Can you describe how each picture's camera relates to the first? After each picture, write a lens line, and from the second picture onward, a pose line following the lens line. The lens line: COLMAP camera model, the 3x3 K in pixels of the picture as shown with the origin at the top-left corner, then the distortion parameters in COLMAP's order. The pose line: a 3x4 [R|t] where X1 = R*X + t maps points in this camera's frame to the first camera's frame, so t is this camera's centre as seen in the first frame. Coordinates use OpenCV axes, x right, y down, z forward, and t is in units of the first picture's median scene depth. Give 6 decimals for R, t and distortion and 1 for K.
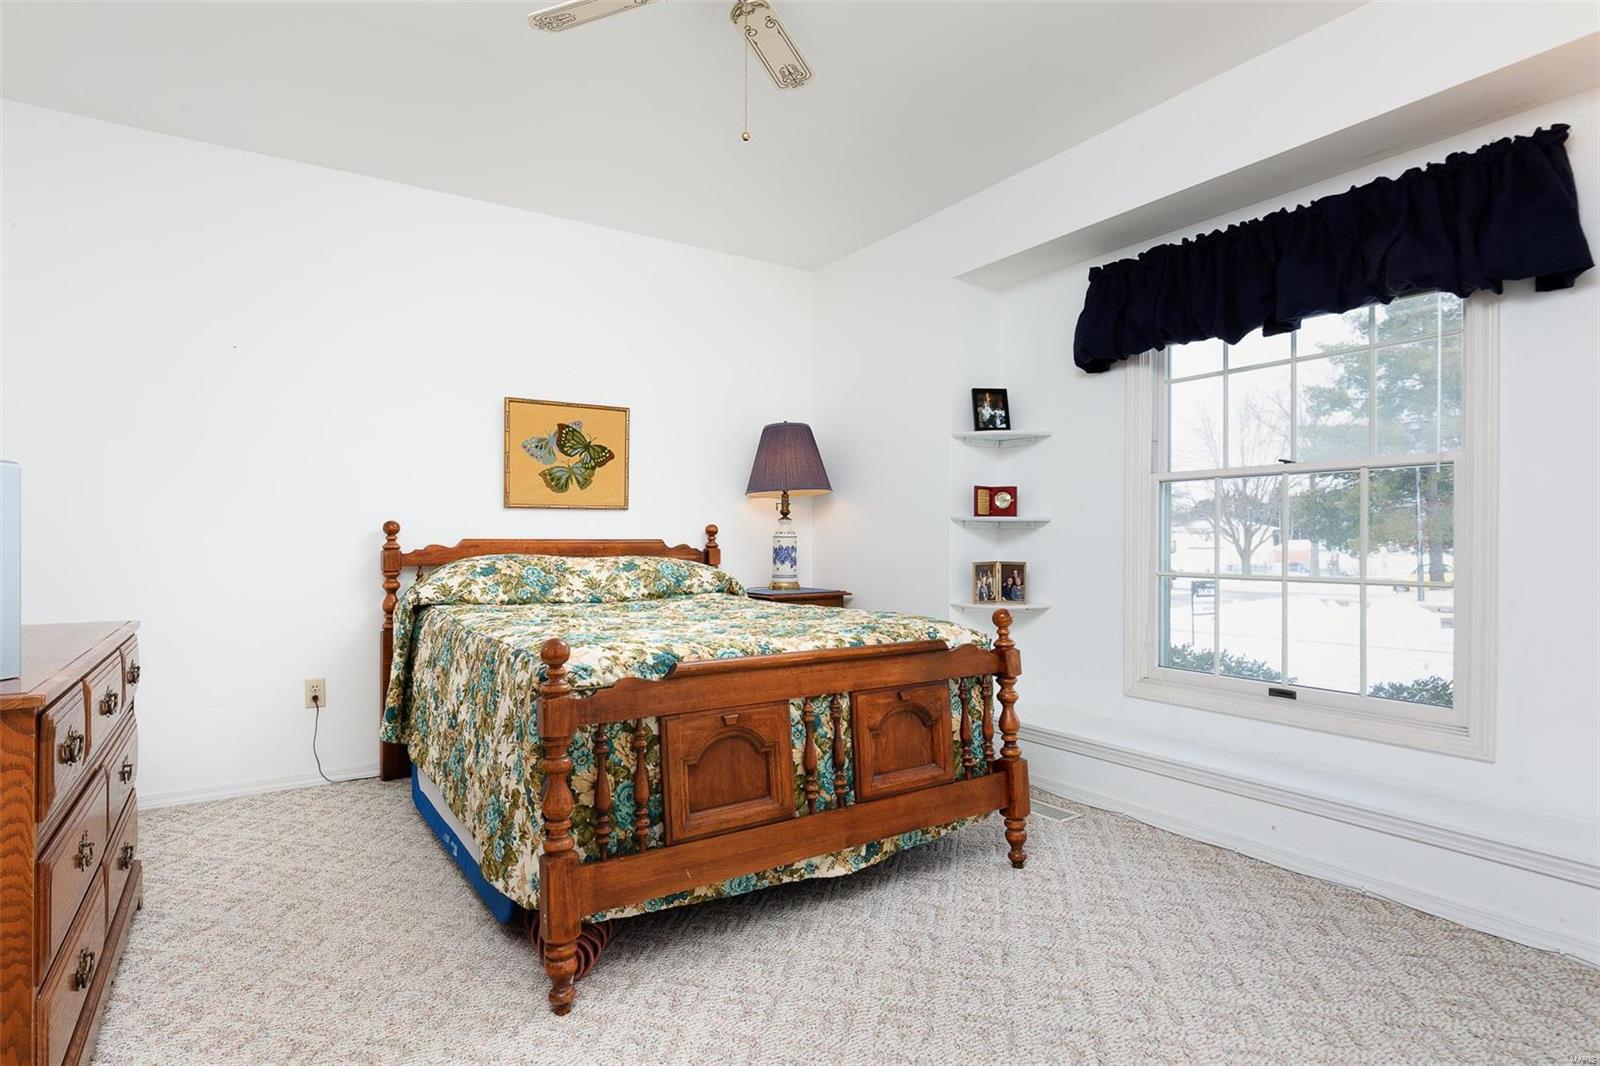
lens RADIAL K [[833.4, 0, 799.1], [0, 833.4, 541.4], [0, 0, 1]] dist [0.000618, -0.000466]
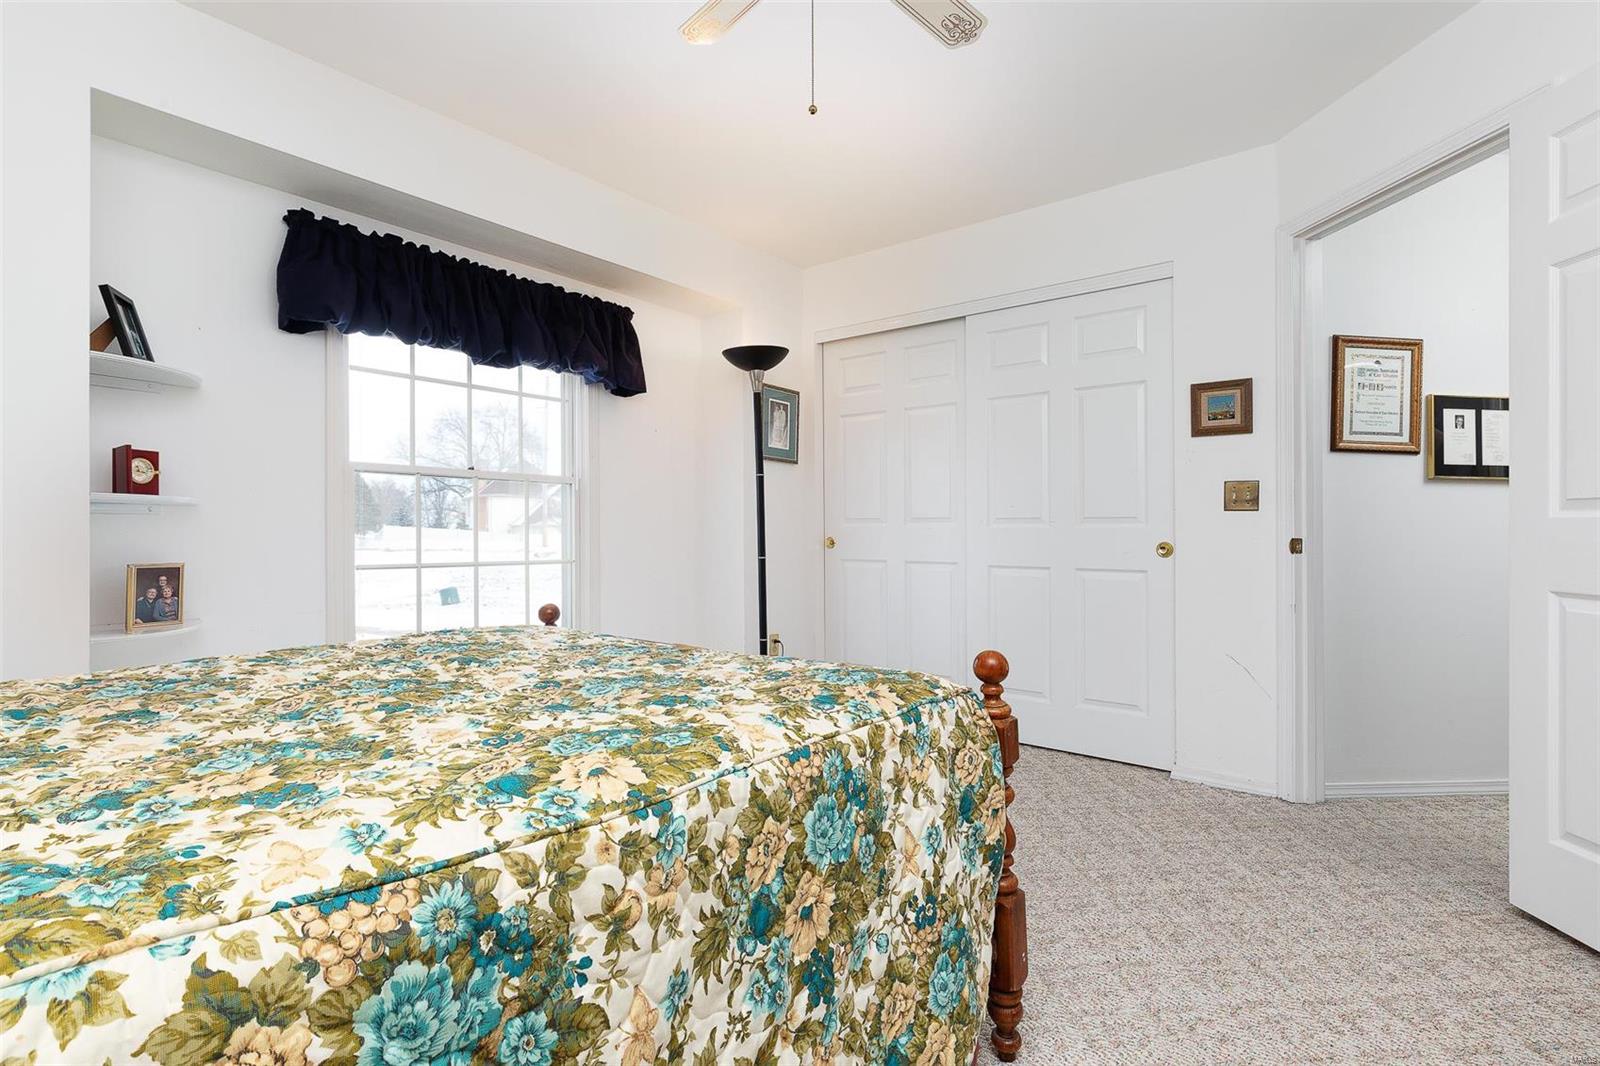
lens RADIAL K [[772.0, 0, 798.9], [0, 772.0, 529.3], [0, 0, 1]] dist [-0.000886, -0.000047]
pose [[-0.317375, 0.007906, 0.948267, -0.499304], [0.006094, 0.999962, -0.006298, 0.003588], [-0.948281, 0.003780, -0.317411, 0.709482]]
